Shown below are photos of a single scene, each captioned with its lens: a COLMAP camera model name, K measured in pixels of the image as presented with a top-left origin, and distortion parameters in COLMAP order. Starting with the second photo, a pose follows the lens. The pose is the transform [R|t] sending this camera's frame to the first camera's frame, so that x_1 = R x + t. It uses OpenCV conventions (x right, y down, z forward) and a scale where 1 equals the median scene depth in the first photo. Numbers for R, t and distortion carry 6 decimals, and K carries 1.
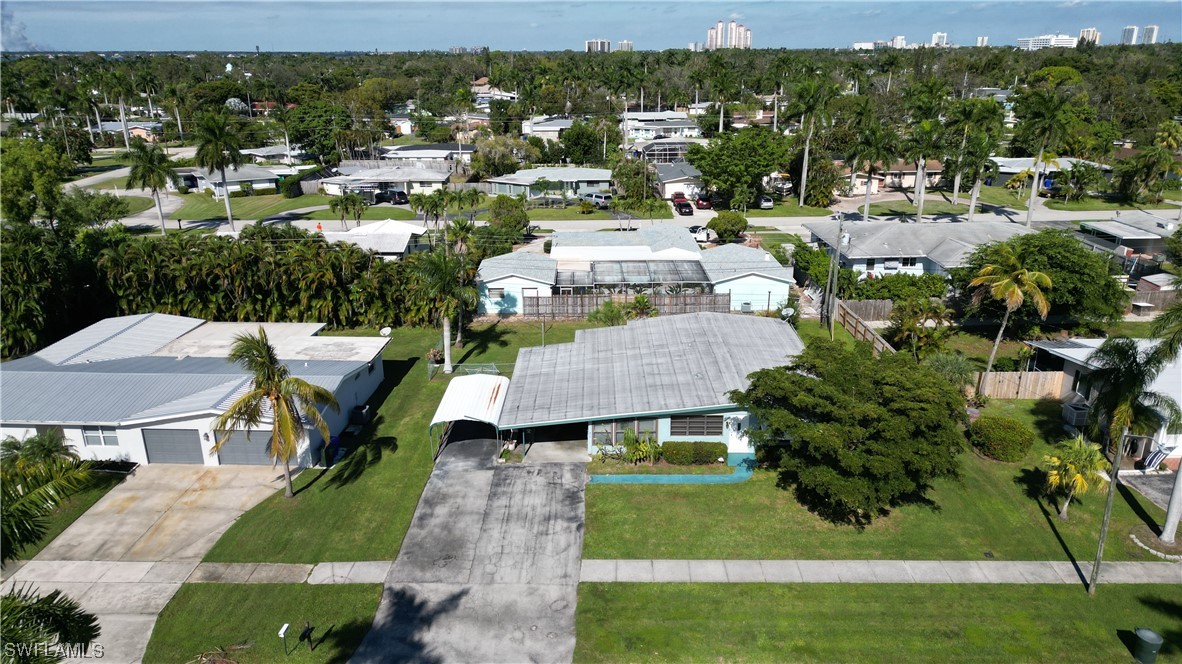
lens RADIAL K [[821.9, 0, 592.4], [0, 821.9, 333.8], [0, 0, 1]] dist [0.089645, -0.092963]
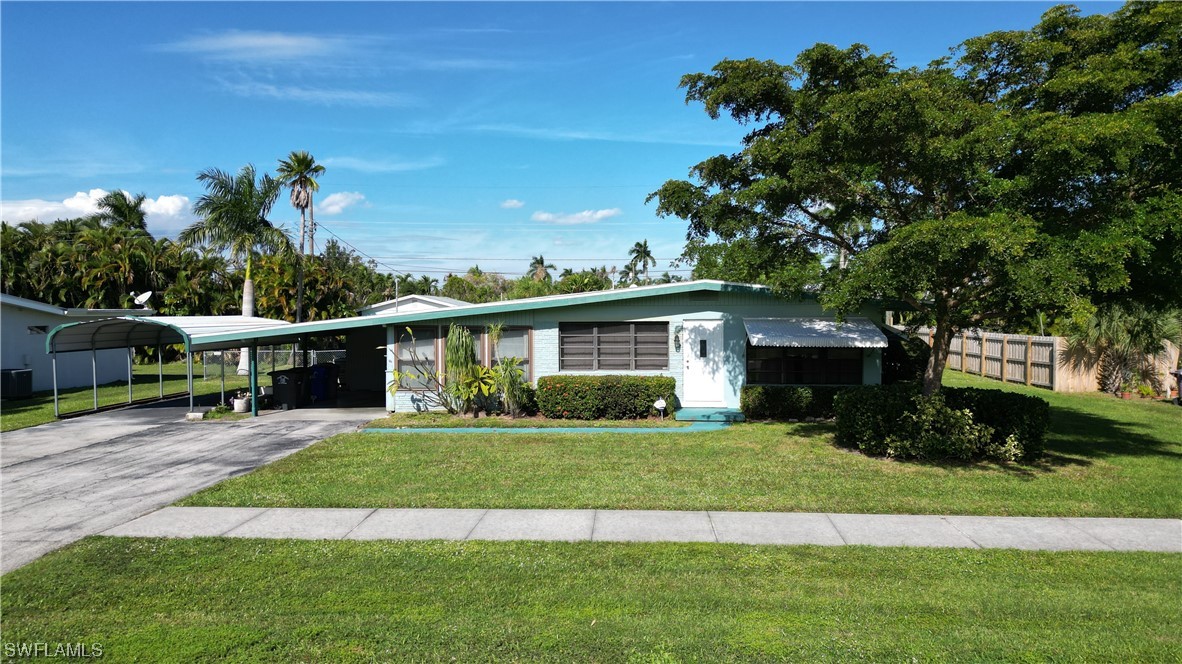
lens RADIAL K [[826.4, 0, 591.0], [0, 826.4, 332.0], [0, 0, 1]] dist [0.073205, -0.070396]
pose [[0.998322, 0.003954, -0.057773, 0.145659], [-0.021039, 0.954258, -0.298242, 0.253663], [0.053952, 0.298957, 0.952740, 0.562306]]
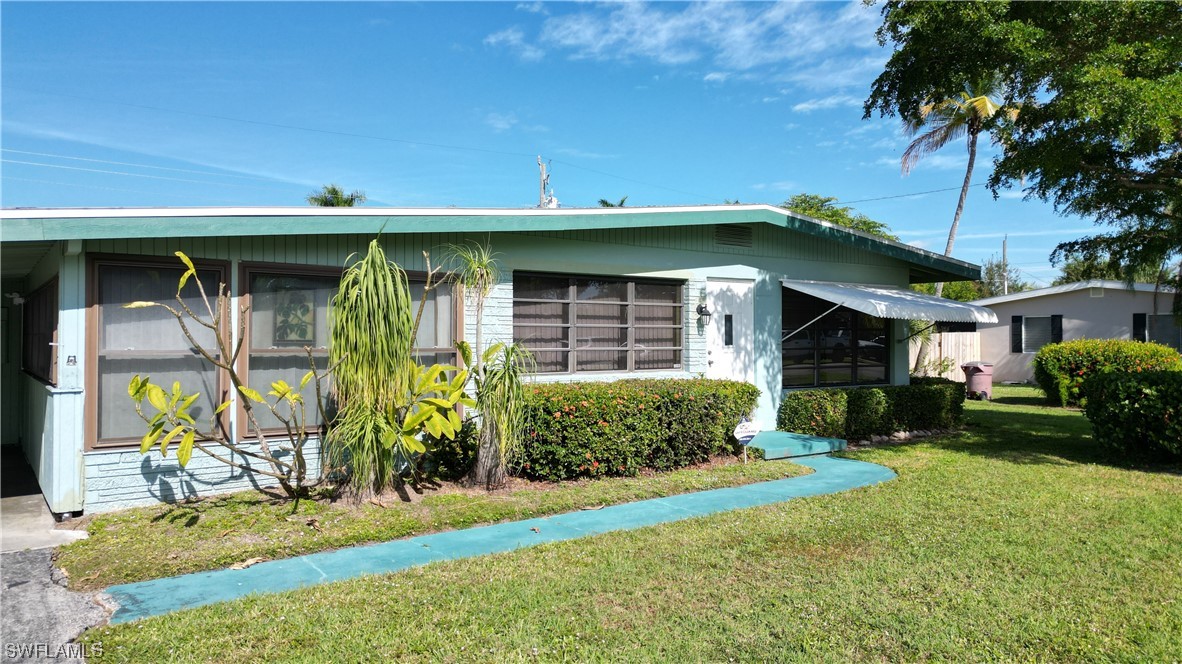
lens RADIAL K [[824.4, 0, 591.4], [0, 824.4, 333.5], [0, 0, 1]] dist [0.080950, -0.081926]
pose [[0.799250, 0.010214, 0.600912, -0.020456], [0.190005, 0.944278, -0.268770, 0.183446], [-0.570173, 0.328991, 0.752773, 0.850450]]
